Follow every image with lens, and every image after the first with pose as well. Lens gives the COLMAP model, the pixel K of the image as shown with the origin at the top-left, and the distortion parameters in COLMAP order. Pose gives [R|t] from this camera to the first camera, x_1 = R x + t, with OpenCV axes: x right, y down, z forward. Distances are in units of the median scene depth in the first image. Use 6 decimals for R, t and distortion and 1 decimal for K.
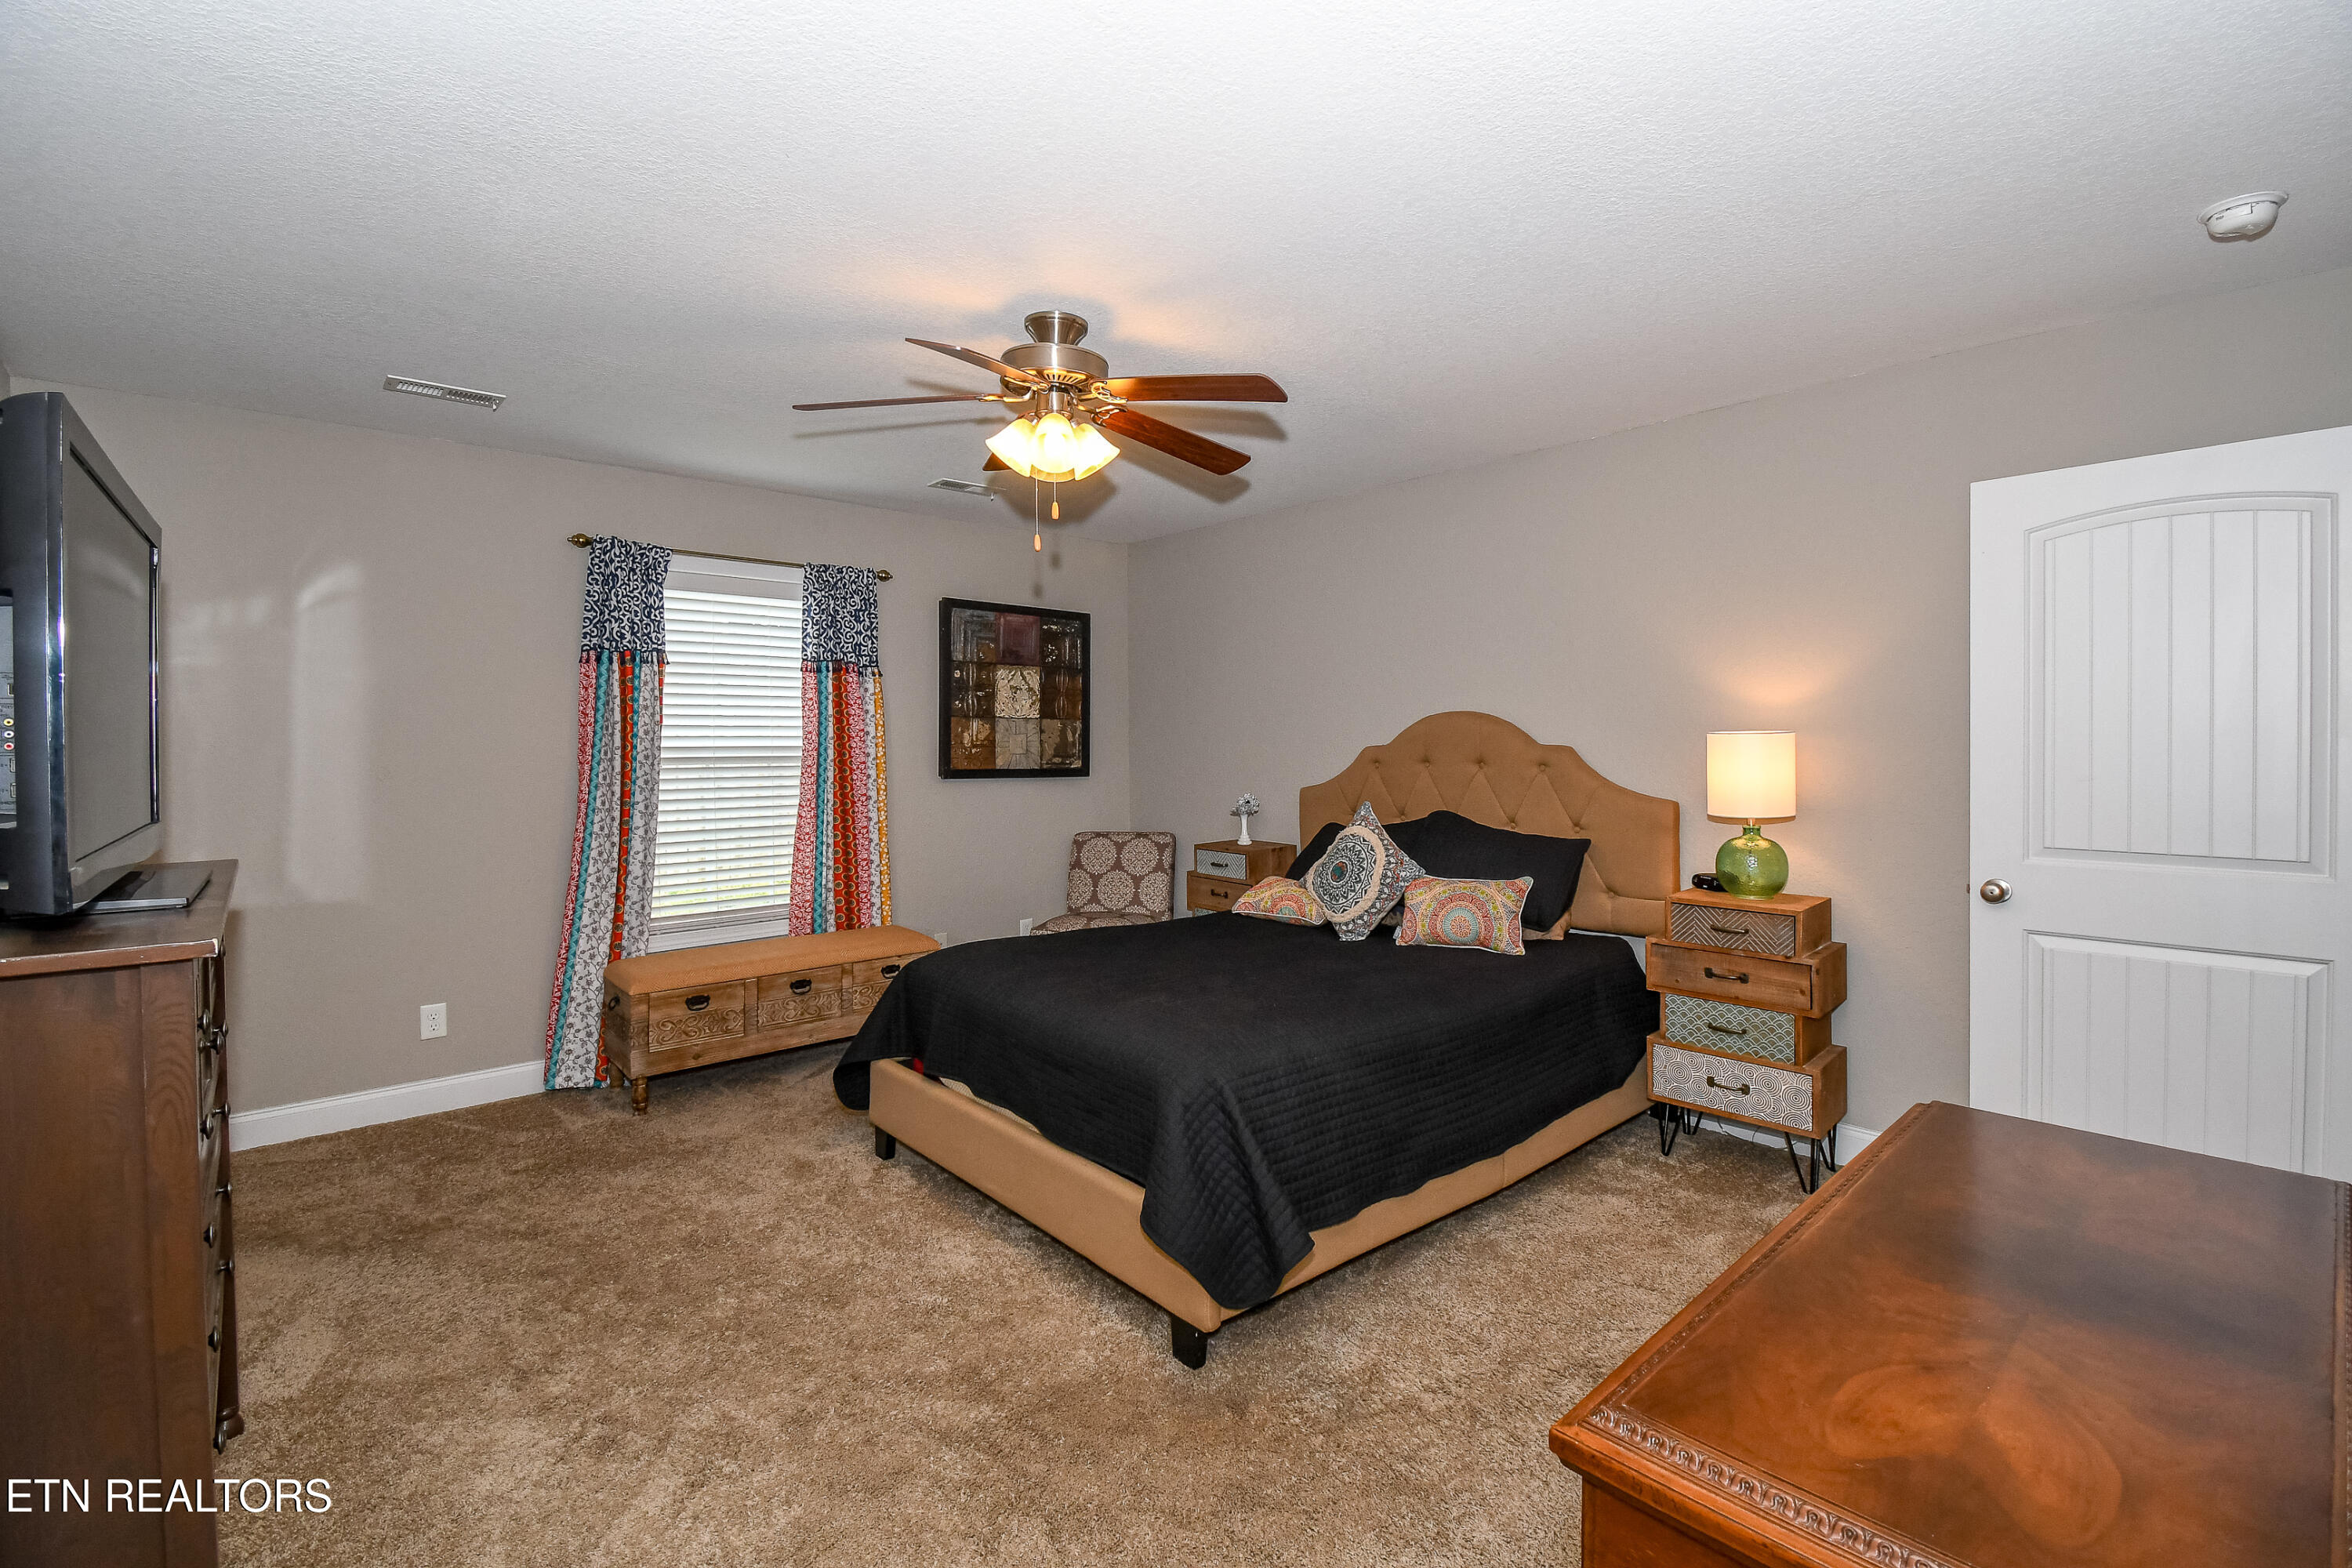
lens RADIAL K [[1025.9, 0, 1163.6], [0, 1025.9, 755.7], [0, 0, 1]] dist [0.020889, -0.020592]
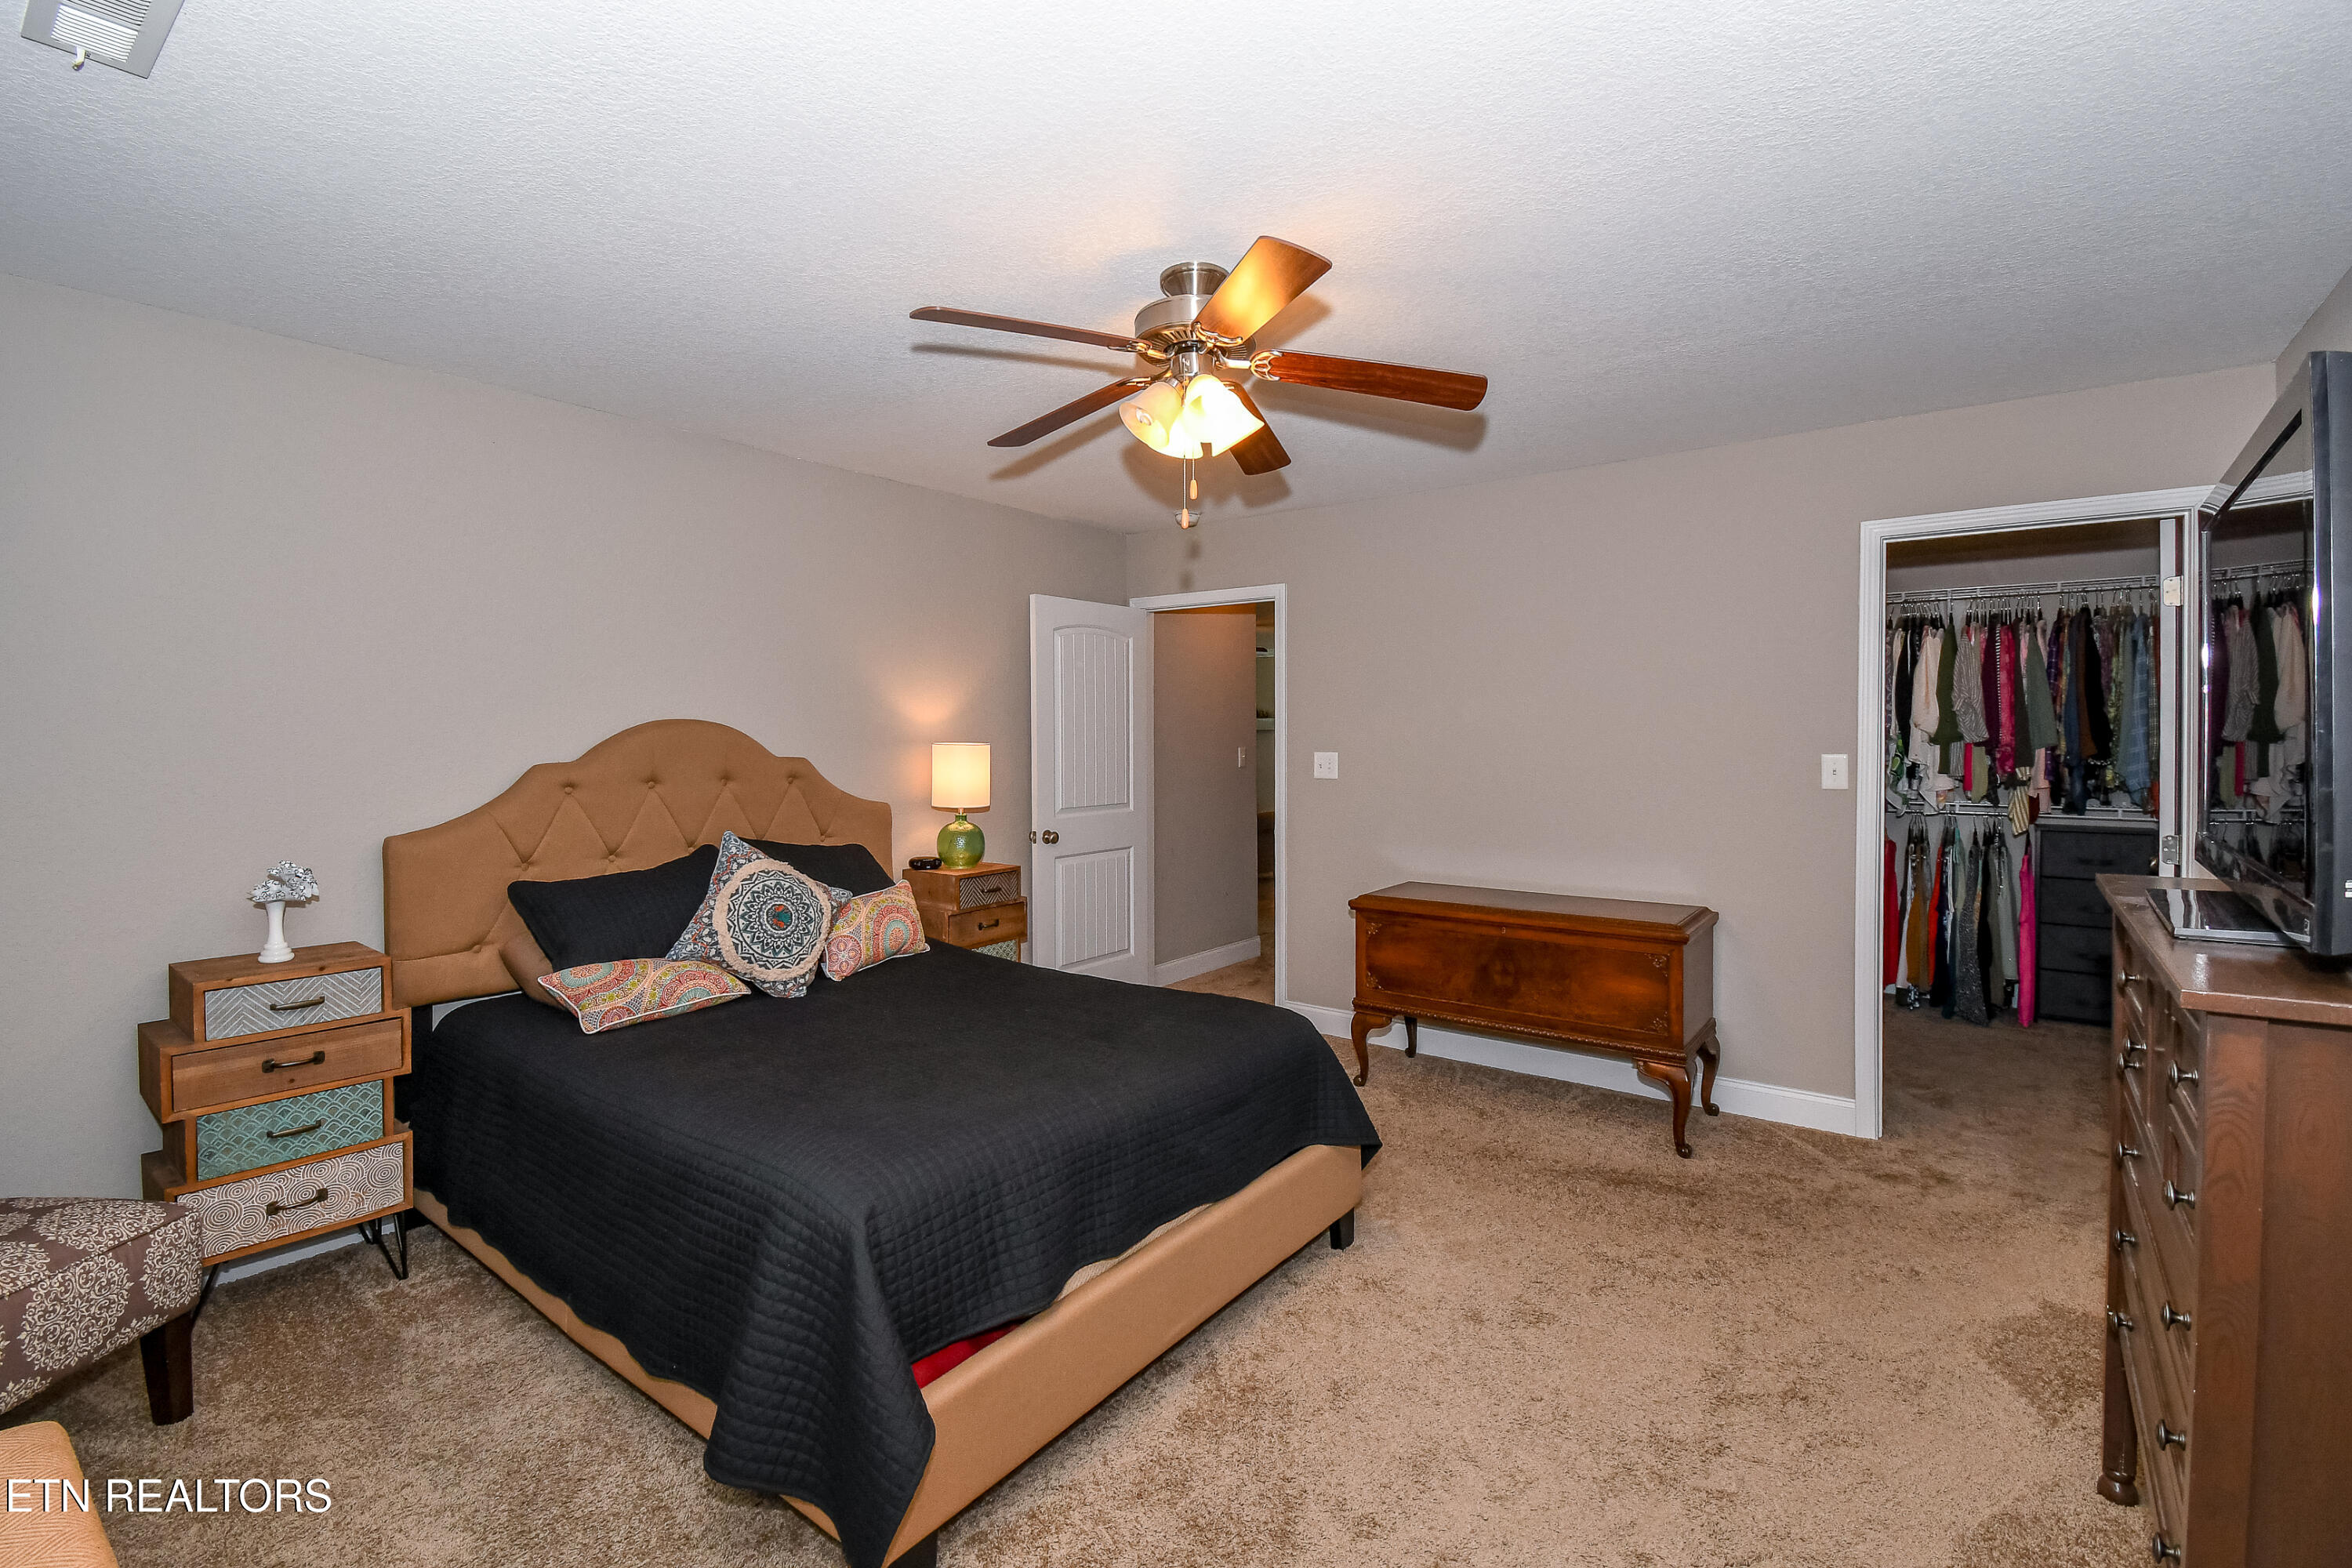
lens RADIAL K [[1035.4, 0, 1165.7], [0, 1035.4, 782.9], [0, 0, 1]] dist [0.019841, -0.015647]
pose [[-0.210605, -0.016420, 0.977433, -0.579440], [0.042612, 0.998754, 0.025960, 0.003201], [-0.976642, 0.047117, -0.209643, 0.746247]]
